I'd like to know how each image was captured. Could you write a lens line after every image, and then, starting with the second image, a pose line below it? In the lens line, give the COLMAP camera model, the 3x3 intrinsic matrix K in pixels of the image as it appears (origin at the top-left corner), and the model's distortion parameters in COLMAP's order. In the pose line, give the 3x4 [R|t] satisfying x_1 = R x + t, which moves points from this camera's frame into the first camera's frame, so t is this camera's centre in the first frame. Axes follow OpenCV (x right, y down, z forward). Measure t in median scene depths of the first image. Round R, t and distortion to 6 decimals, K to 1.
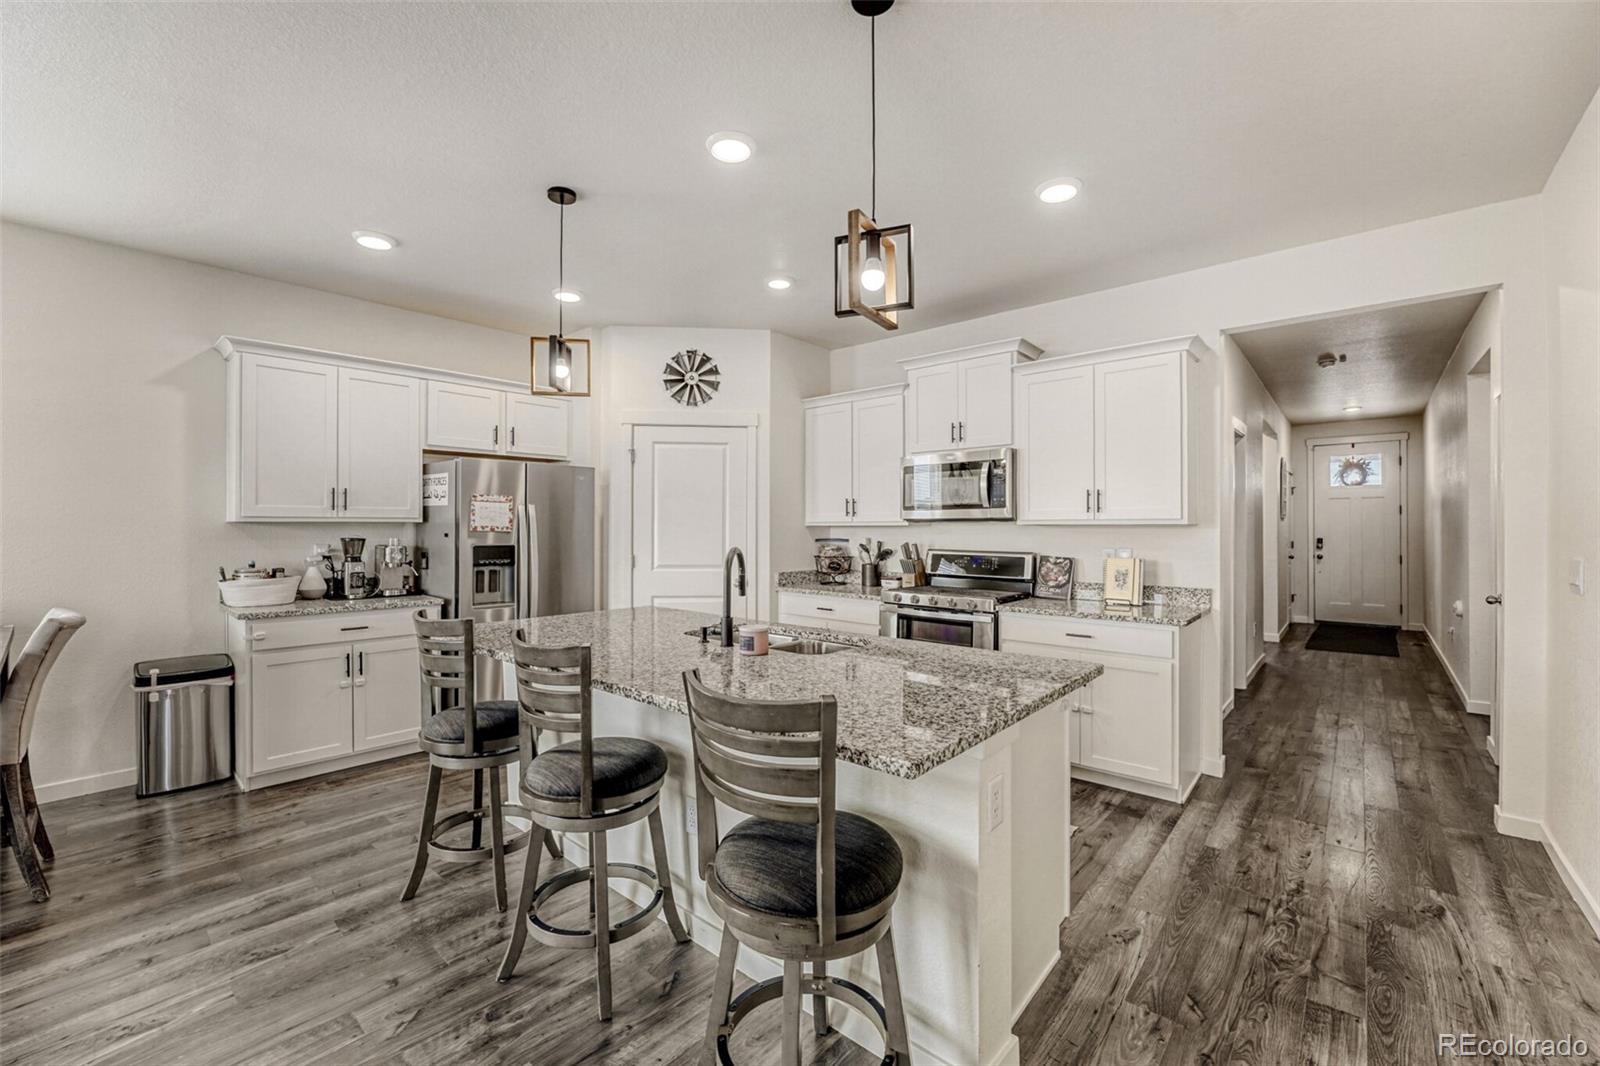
lens RADIAL K [[669.9, 0, 785.6], [0, 669.9, 527.2], [0, 0, 1]] dist [-0.017321, -0.000603]
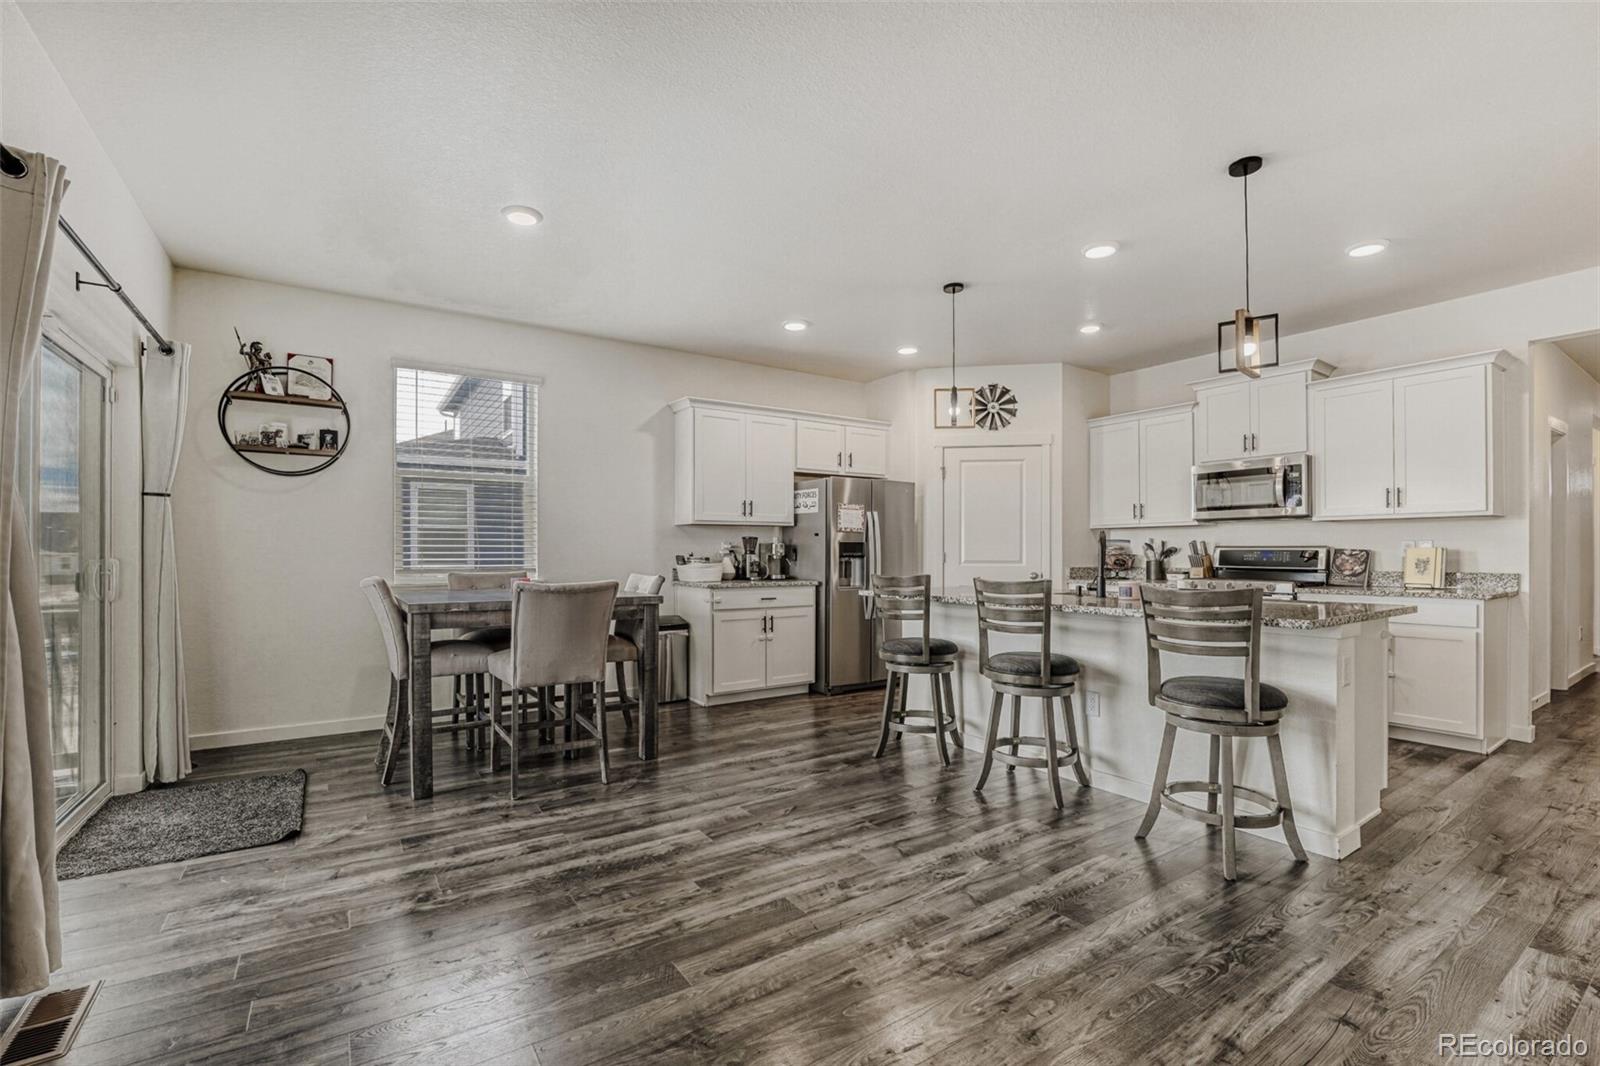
lens RADIAL K [[702.5, 0, 762.6], [0, 702.5, 554.1], [0, 0, 1]] dist [-0.012751, -0.000657]
pose [[0.962850, 0.000468, -0.270037, -0.235739], [-0.000185, 0.999999, 0.001072, 0.050971], [0.270038, -0.000982, 0.962849, -0.402000]]
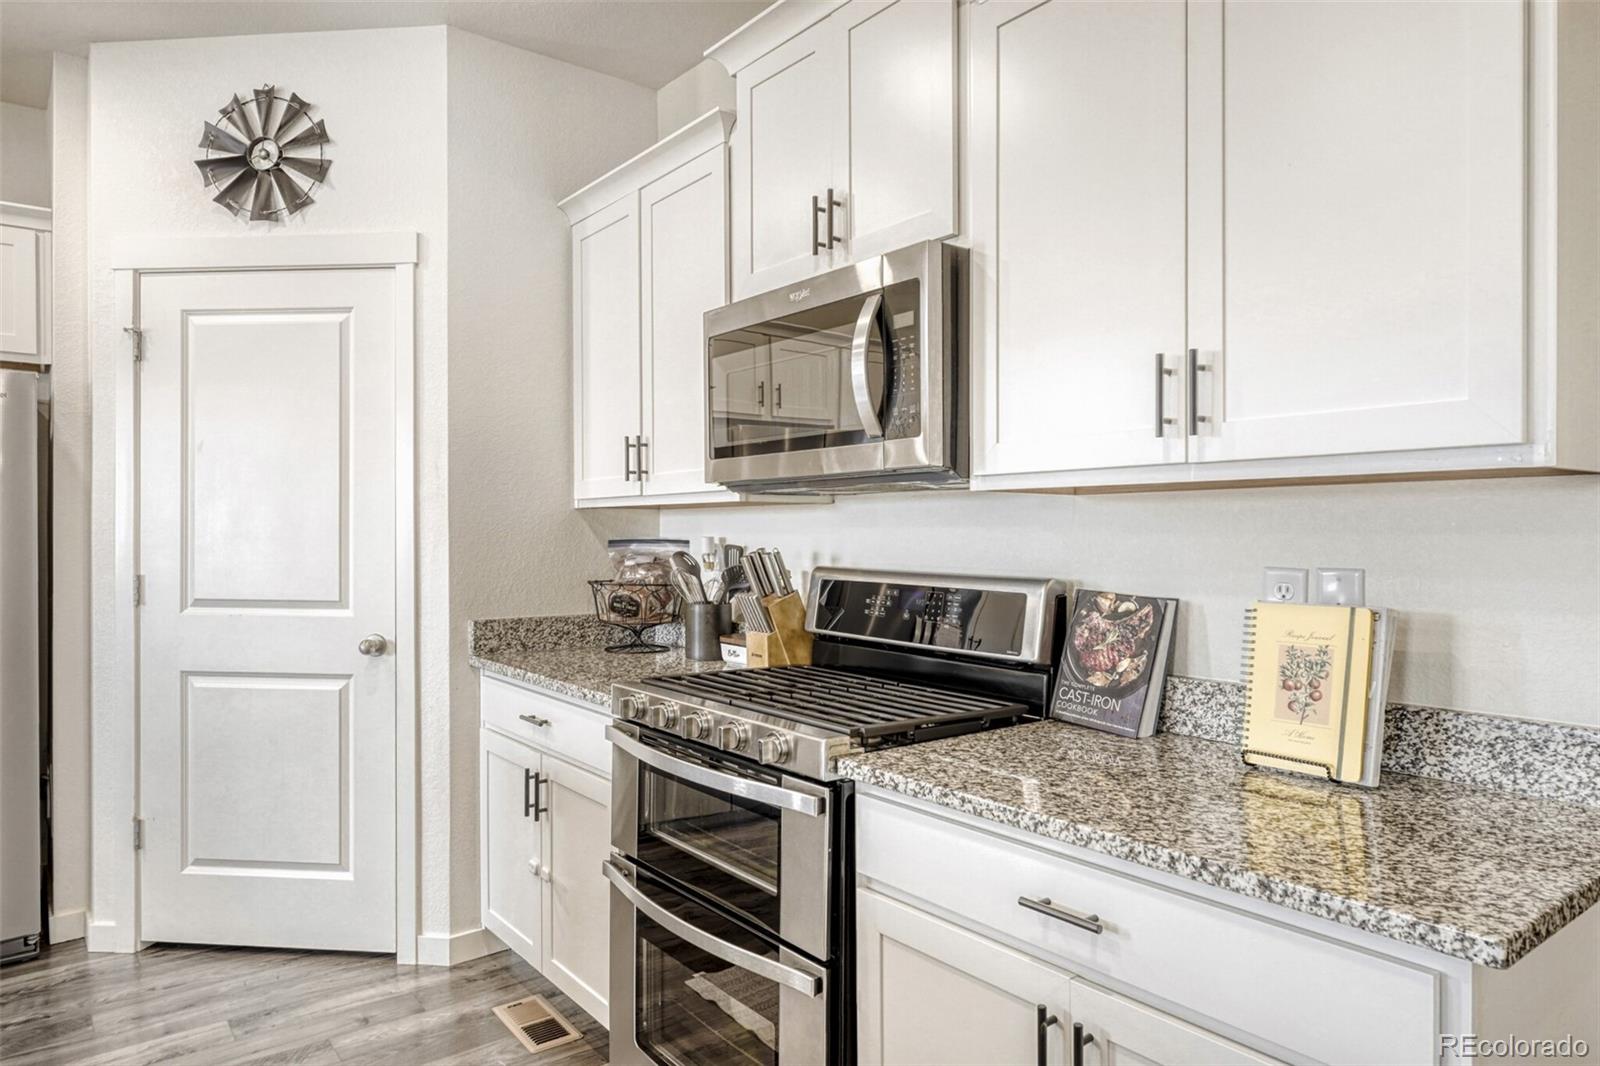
lens RADIAL K [[1052.1, 0, 736.8], [0, 1052.1, 528.6], [0, 0, 1]] dist [0.007159, 0.004039]
pose [[0.981647, -0.001816, -0.190698, 0.323929], [0.002007, 0.999998, 0.000805, 0.013074], [0.190696, -0.001173, 0.981648, 0.481921]]
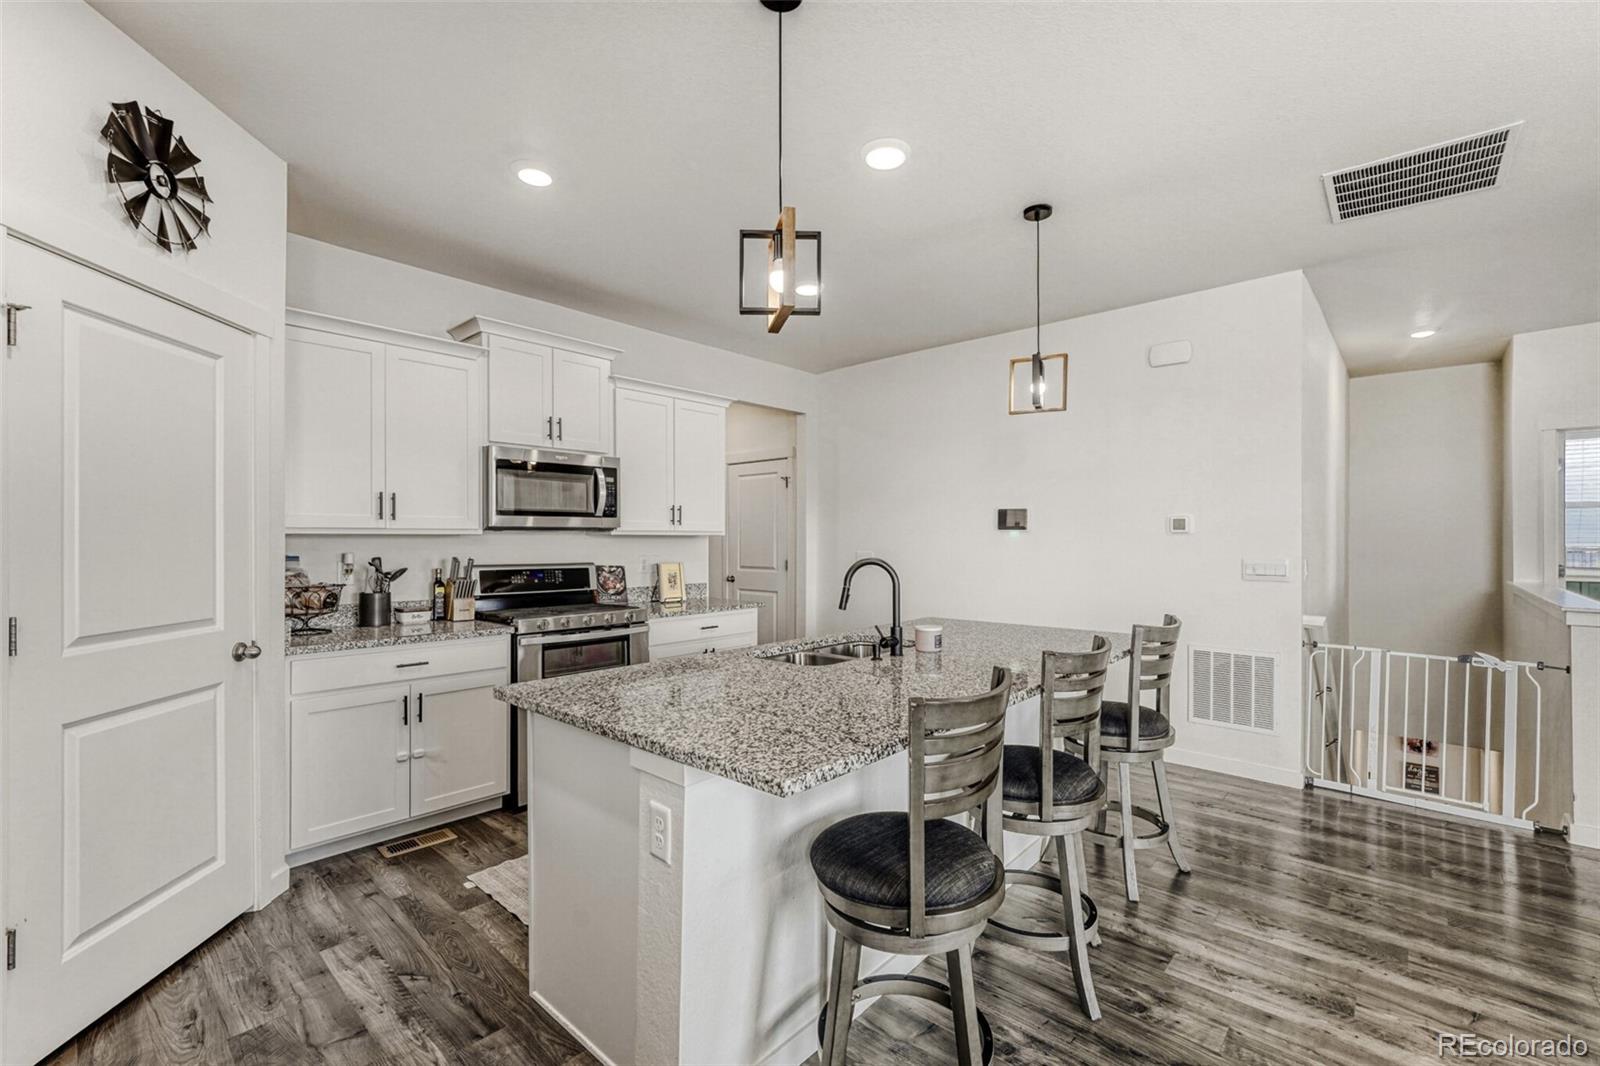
lens RADIAL K [[702.5, 0, 821.9], [0, 702.5, 536.3], [0, 0, 1]] dist [-0.012751, -0.000657]
pose [[-0.042916, 0.003350, 0.999073, -0.699083], [-0.001616, 0.999993, -0.003422, 0.001554], [-0.999077, -0.001761, -0.042910, 0.712818]]
